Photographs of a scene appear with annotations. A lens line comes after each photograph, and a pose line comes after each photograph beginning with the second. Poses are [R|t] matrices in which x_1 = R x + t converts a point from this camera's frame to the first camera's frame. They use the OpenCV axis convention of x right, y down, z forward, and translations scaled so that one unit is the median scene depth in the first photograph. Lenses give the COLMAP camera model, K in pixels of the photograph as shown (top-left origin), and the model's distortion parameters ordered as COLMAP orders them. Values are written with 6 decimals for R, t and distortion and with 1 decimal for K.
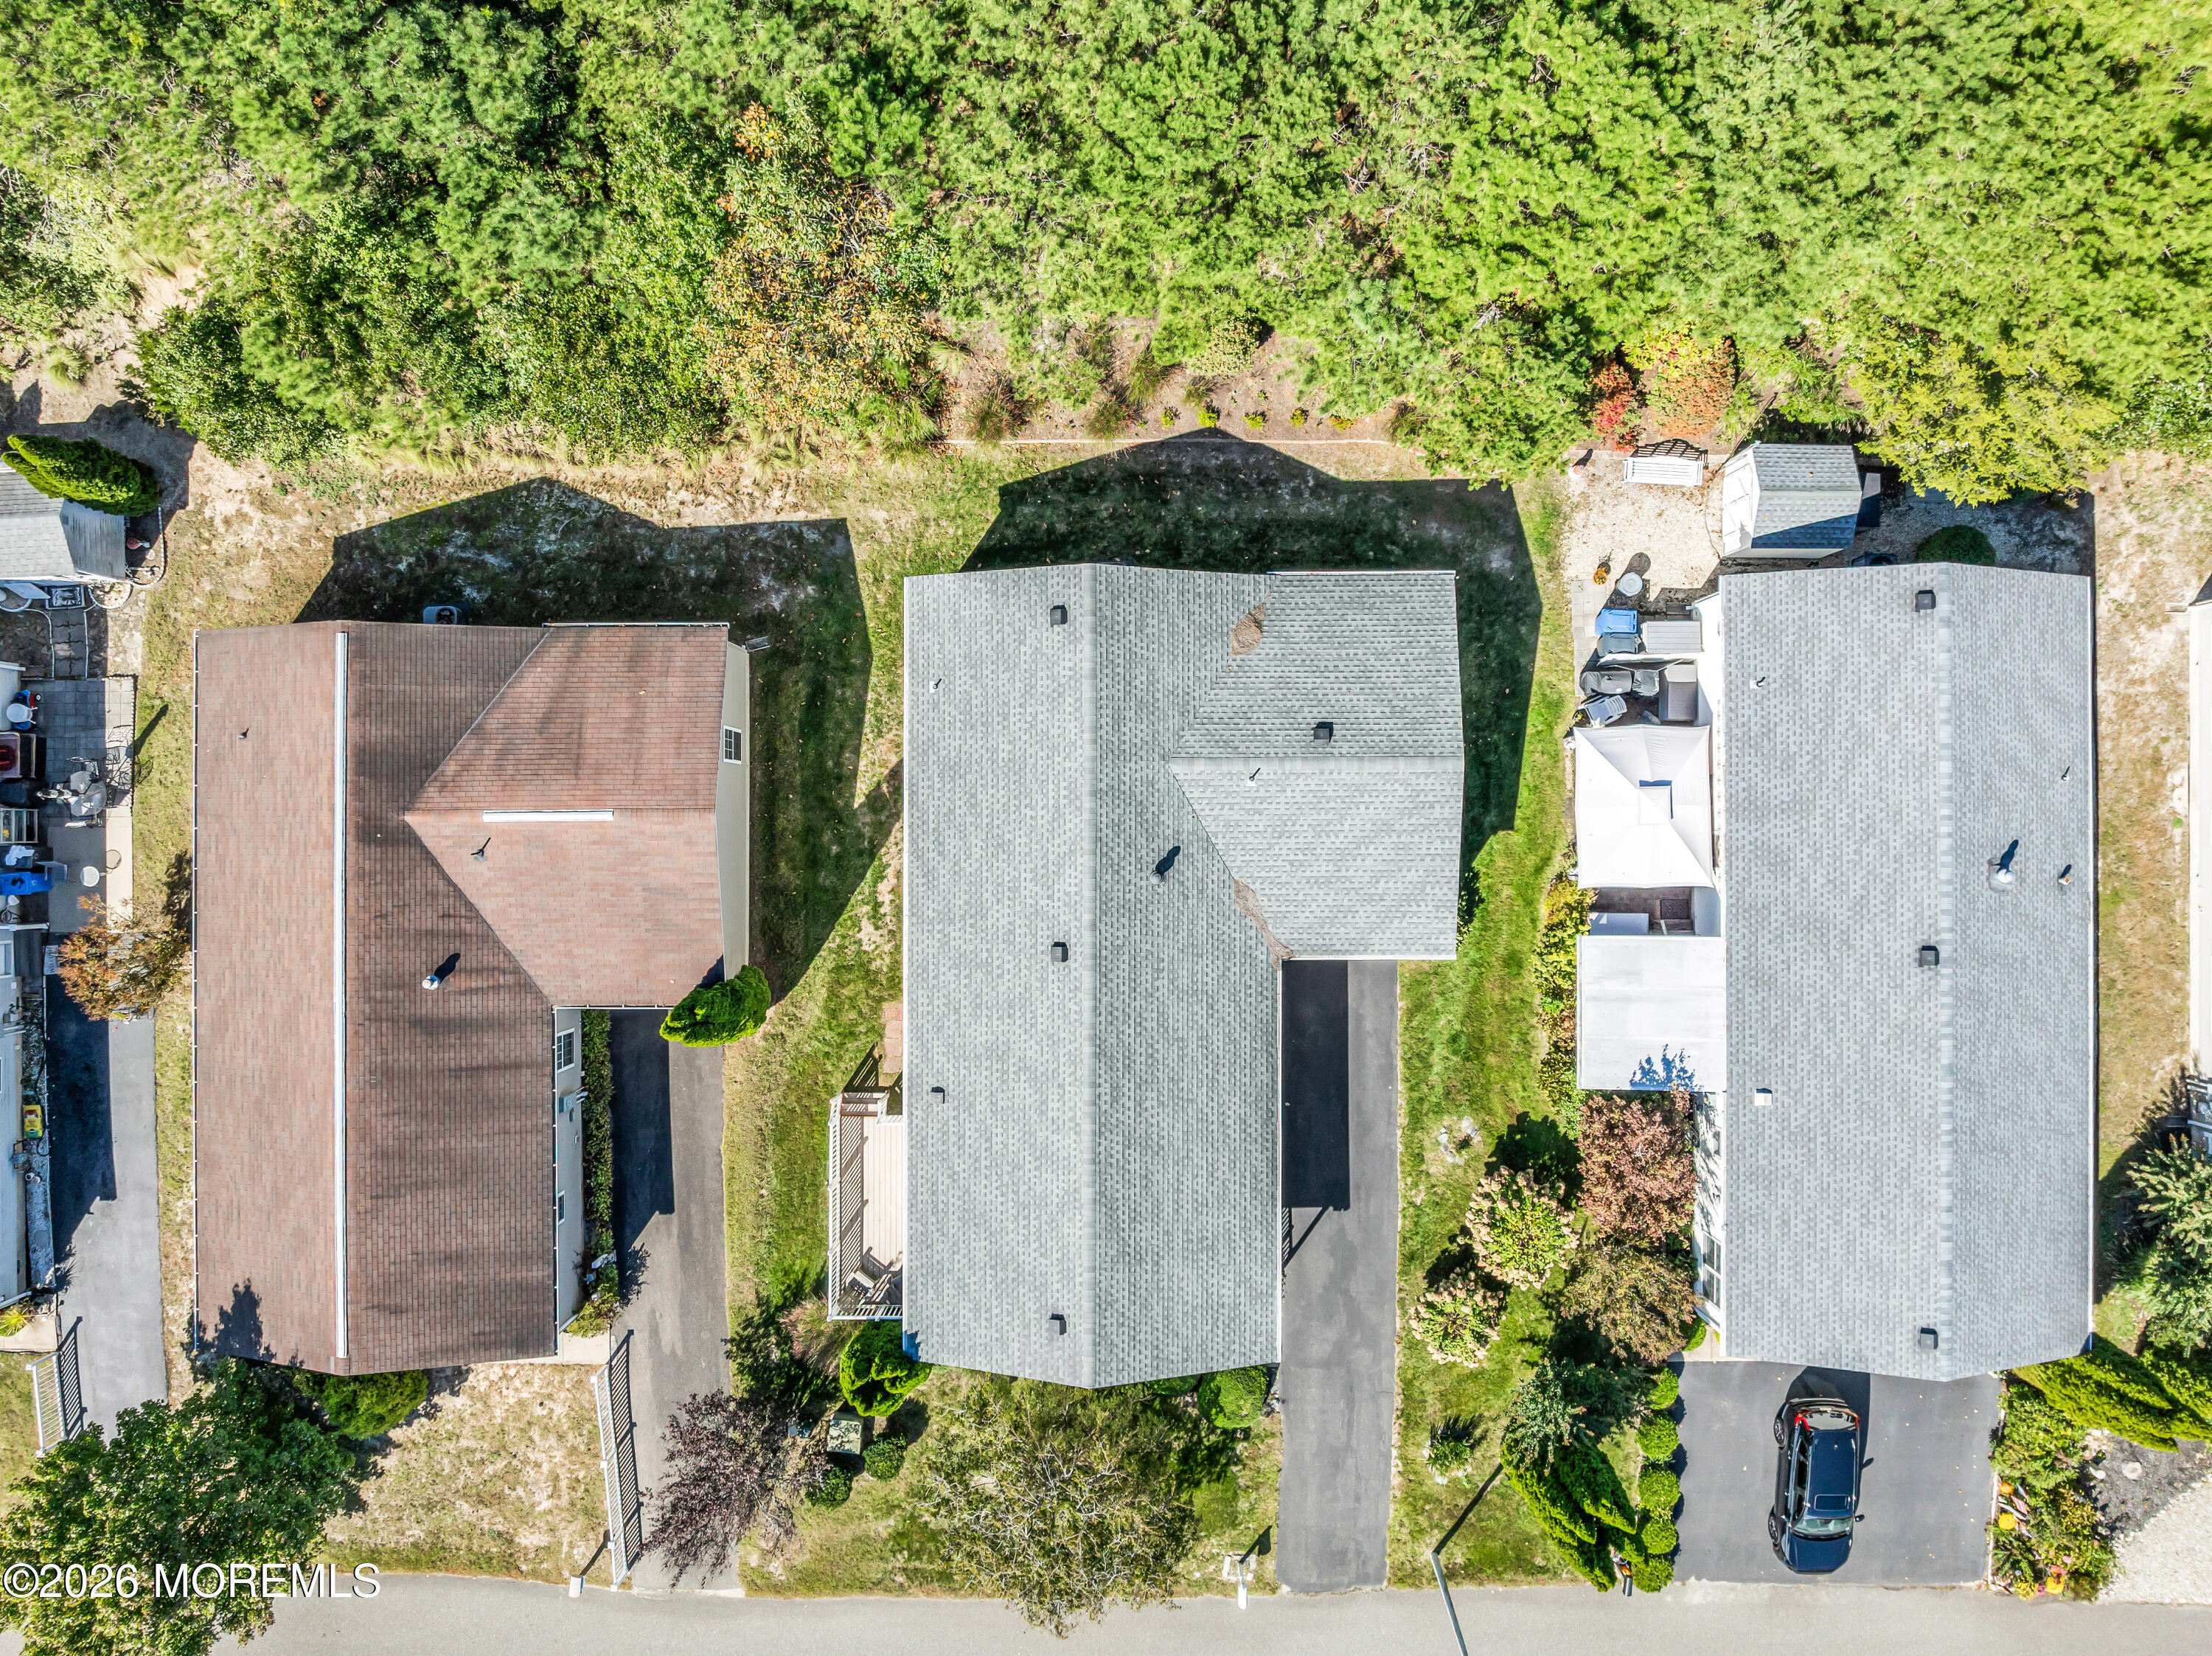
lens RADIAL K [[1543.4, 0, 1106.0], [0, 1543.4, 828.0], [0, 0, 1]] dist [-0.007832, -0.000790]
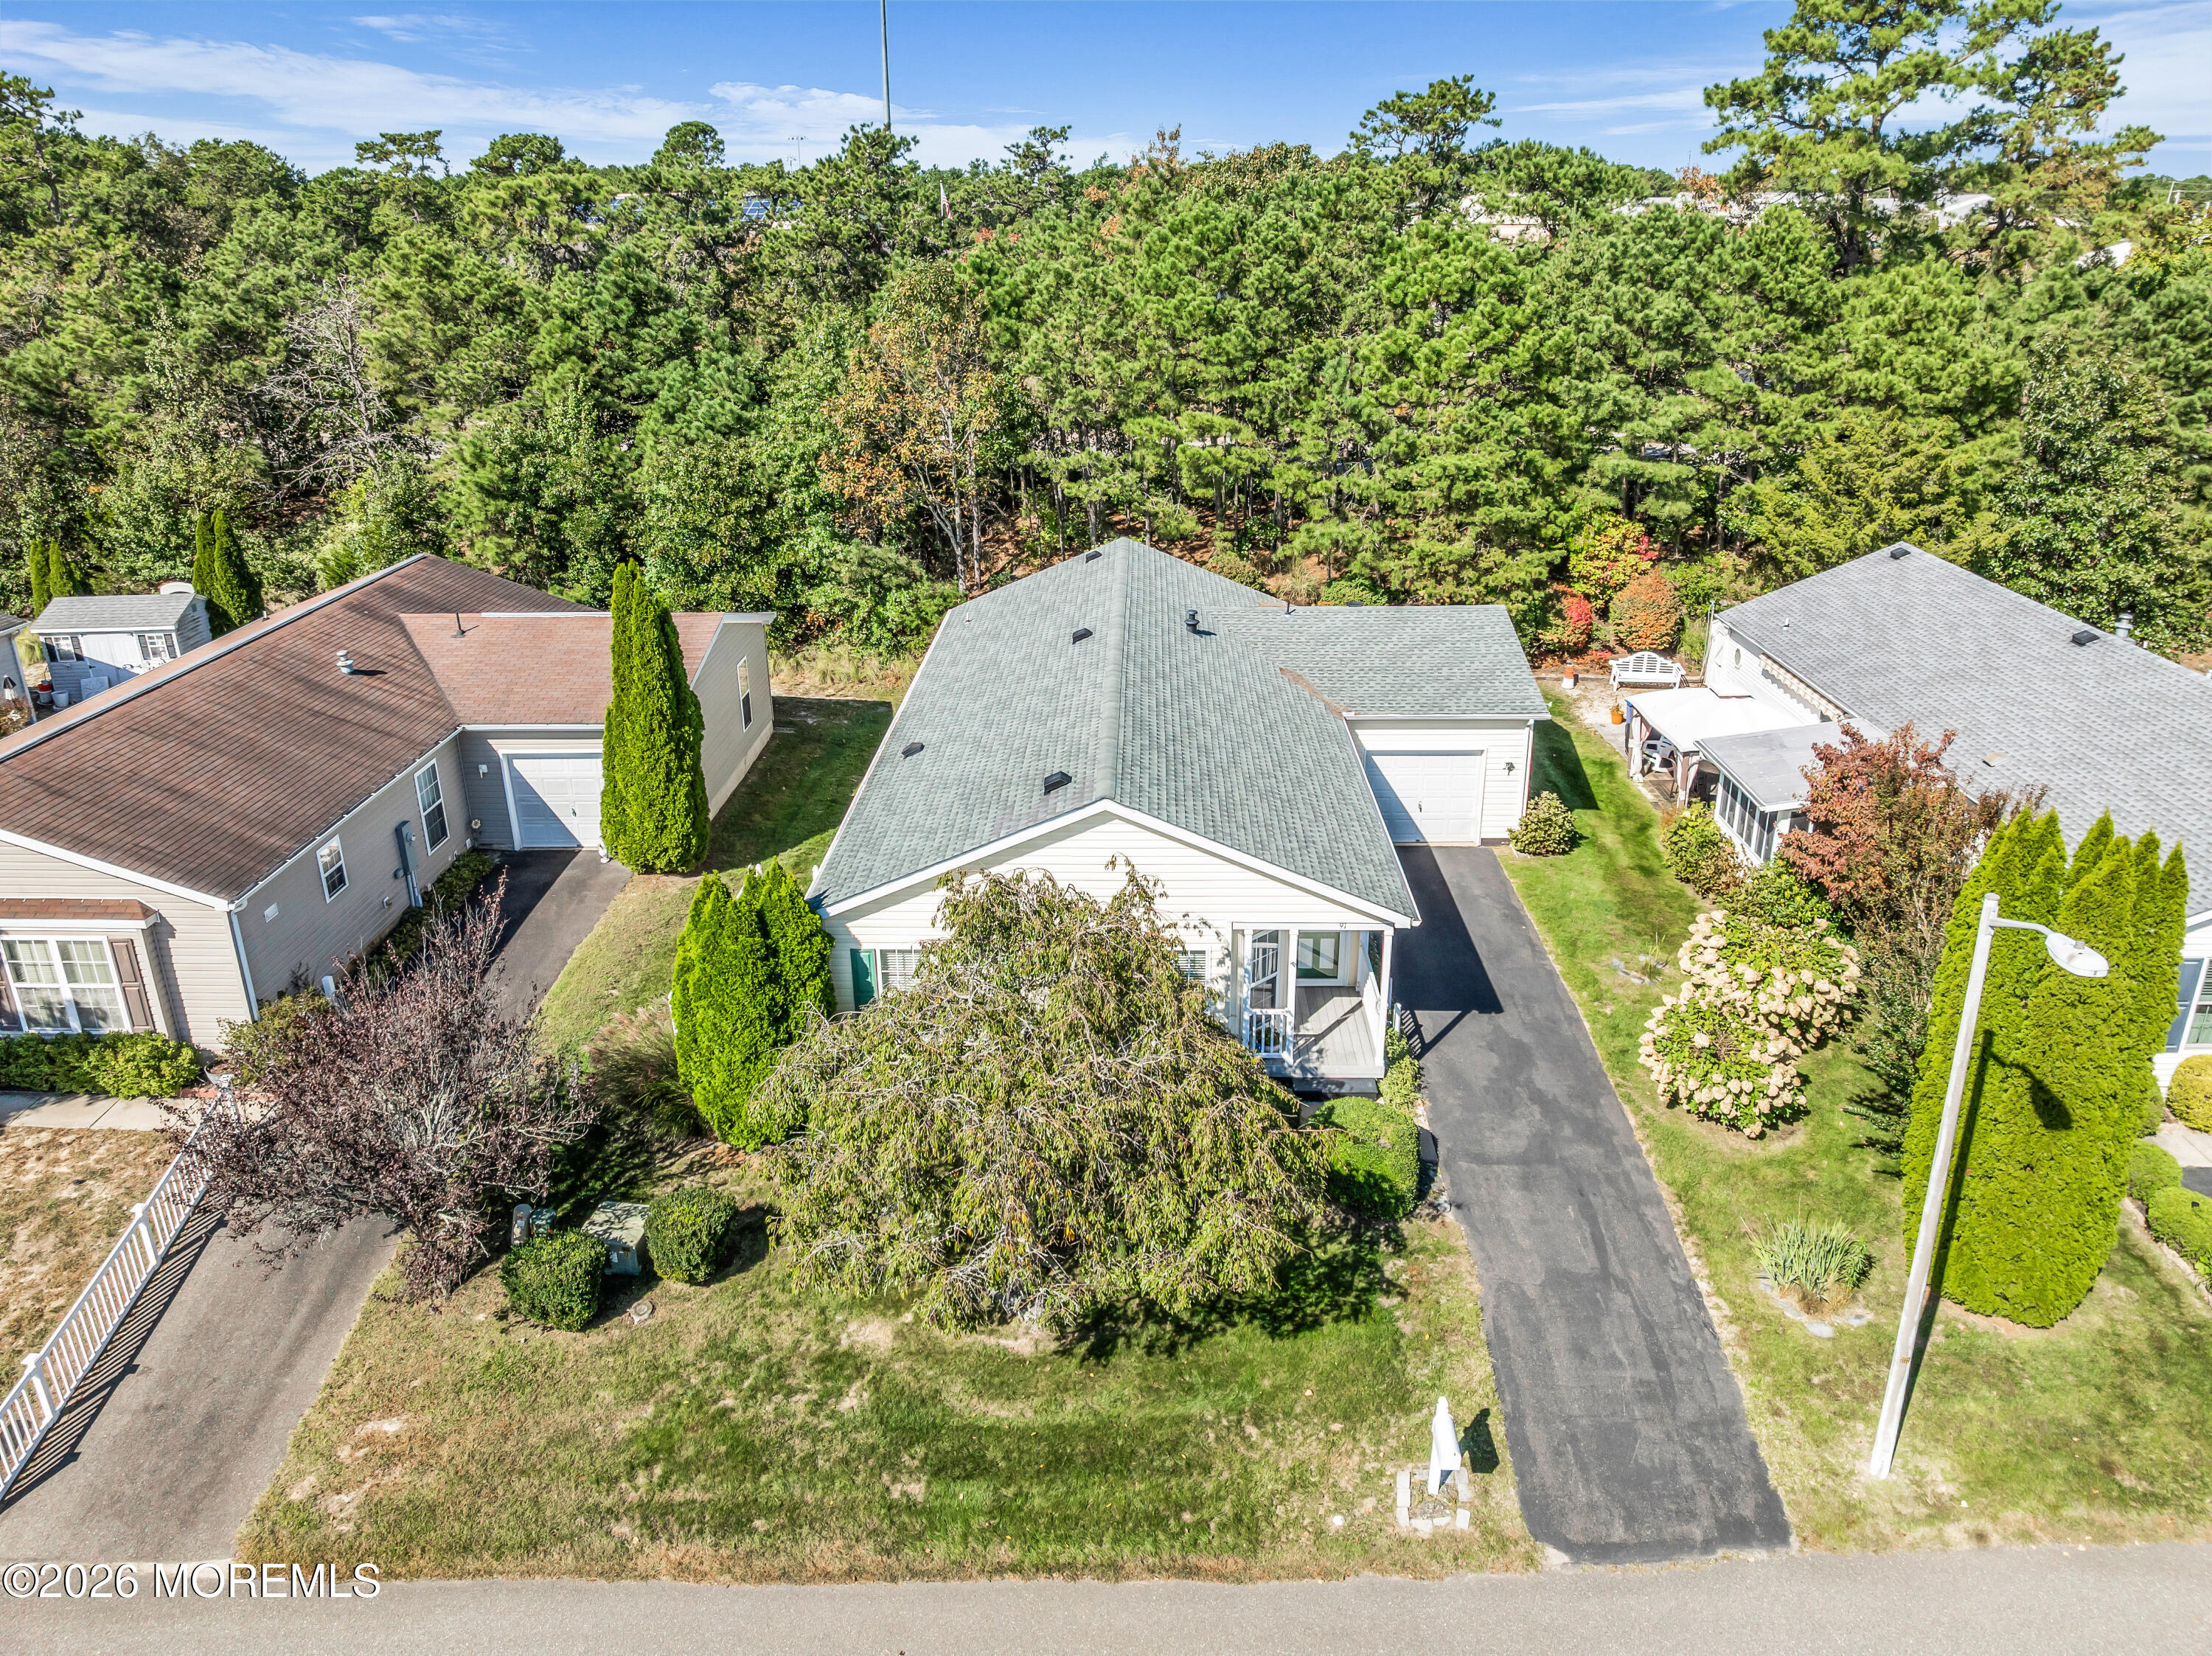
lens RADIAL K [[1543.4, 0, 1106.0], [0, 1543.4, 828.0], [0, 0, 1]] dist [-0.007832, -0.000790]
pose [[0.999717, 0.014792, -0.018617, 0.001455], [-0.022810, 0.375521, -0.926533, 0.817345], [-0.006714, 0.926696, 0.375753, 0.679832]]
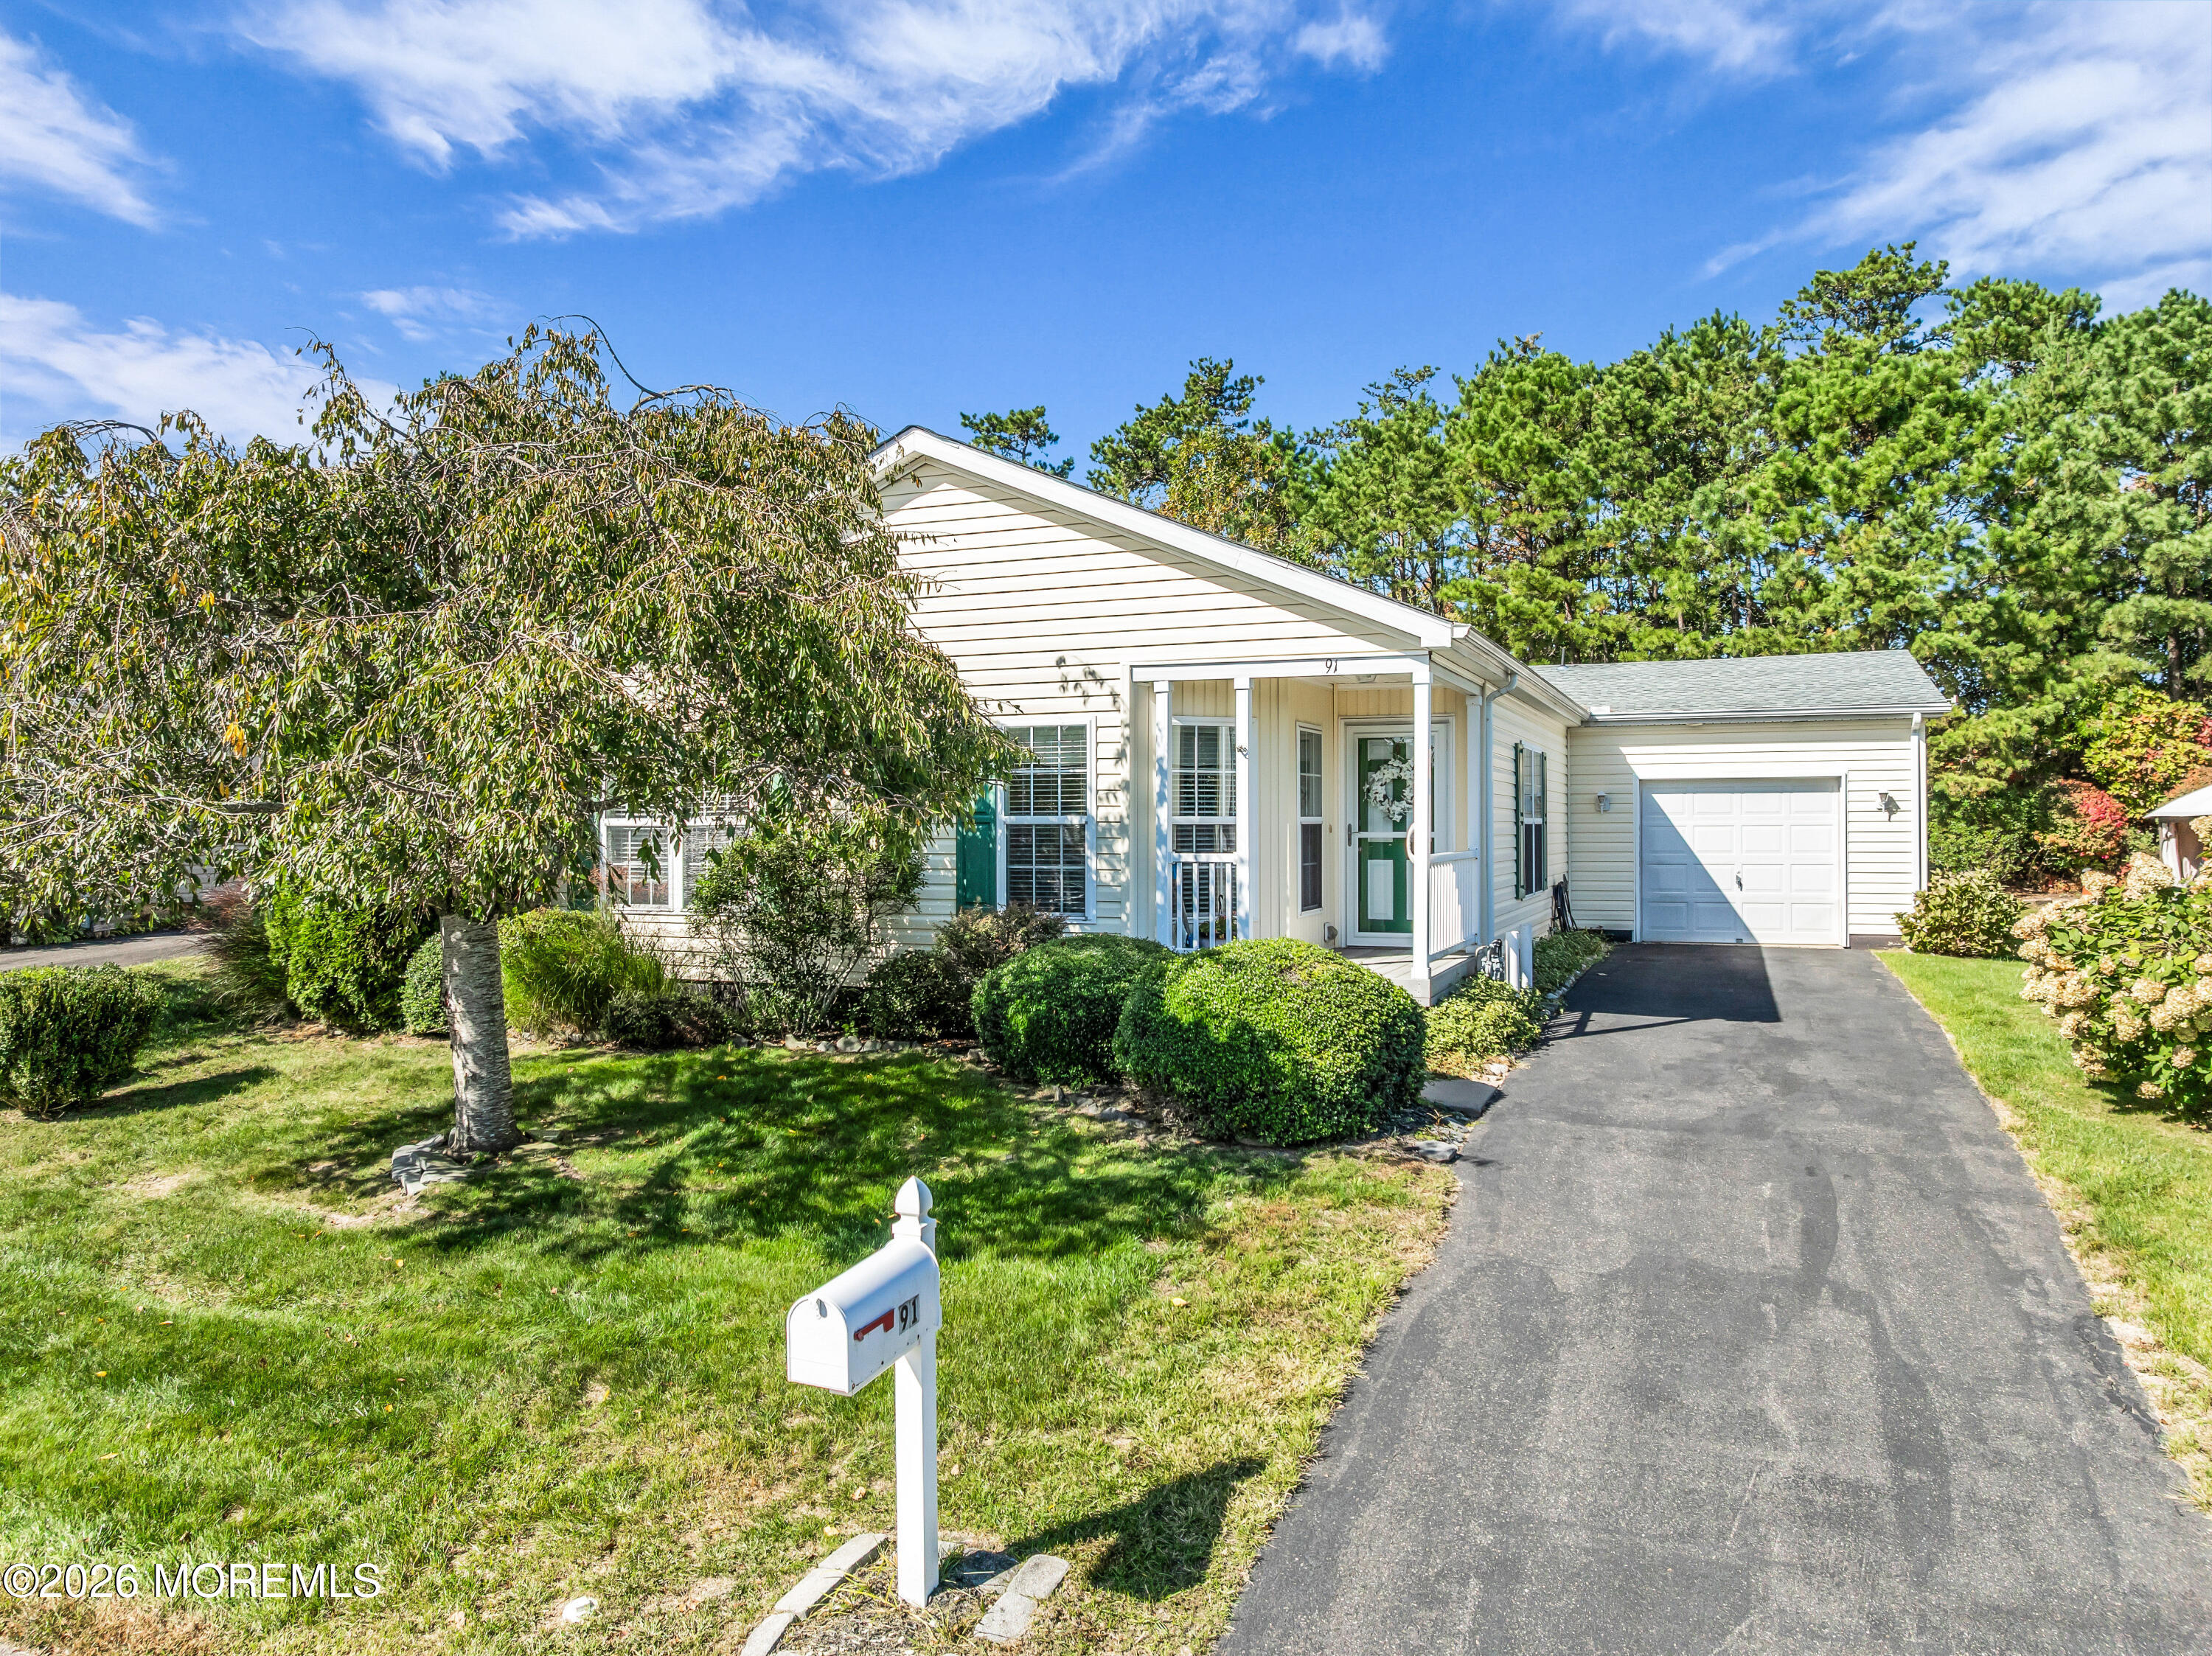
lens RADIAL K [[1543.4, 0, 1106.0], [0, 1543.4, 828.0], [0, 0, 1]] dist [-0.007832, -0.000790]
pose [[0.931747, 0.013364, -0.362861, 0.144099], [-0.363104, 0.038297, -0.930961, 0.596939], [0.001456, 0.999177, 0.040536, 0.941386]]
